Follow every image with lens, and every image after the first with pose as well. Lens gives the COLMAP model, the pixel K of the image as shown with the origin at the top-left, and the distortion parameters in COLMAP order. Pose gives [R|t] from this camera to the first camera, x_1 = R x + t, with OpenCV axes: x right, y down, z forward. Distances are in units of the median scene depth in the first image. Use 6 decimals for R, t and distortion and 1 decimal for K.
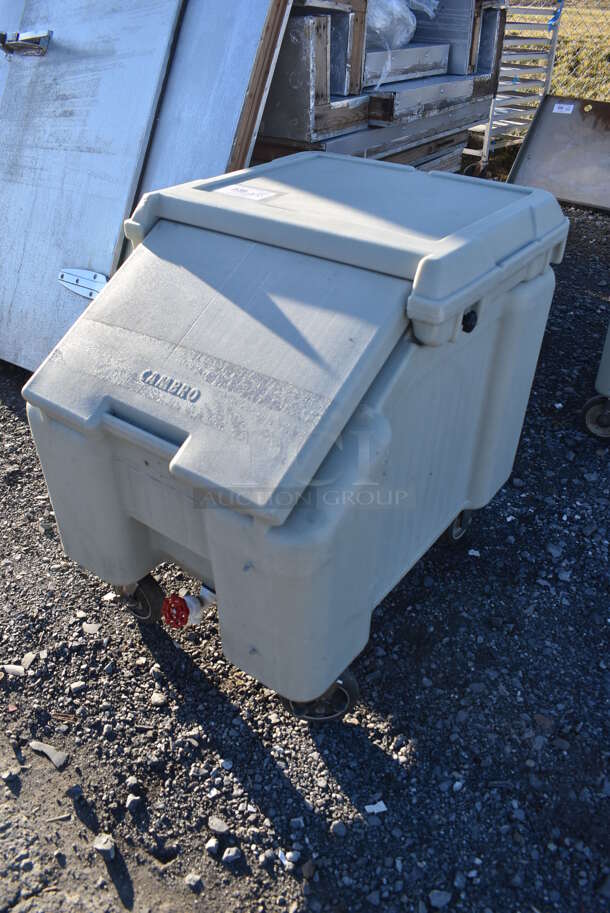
lens RADIAL K [[703.9, 0, 309.3], [0, 703.9, 463.2], [0, 0, 1]] dist [-0.082224, -0.000679]
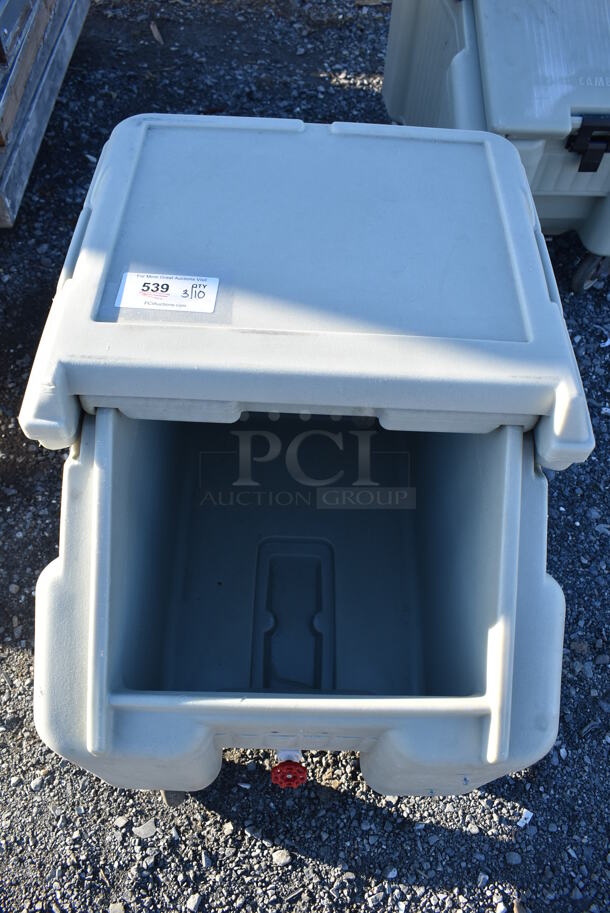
lens RADIAL K [[703.9, 0, 307.6], [0, 703.9, 453.1], [0, 0, 1]] dist [-0.082224, -0.000679]
pose [[0.812097, -0.473117, 0.341554, -0.259448], [0.303843, 0.842573, 0.444690, -0.537599], [-0.498175, -0.257353, 0.828005, 0.388038]]
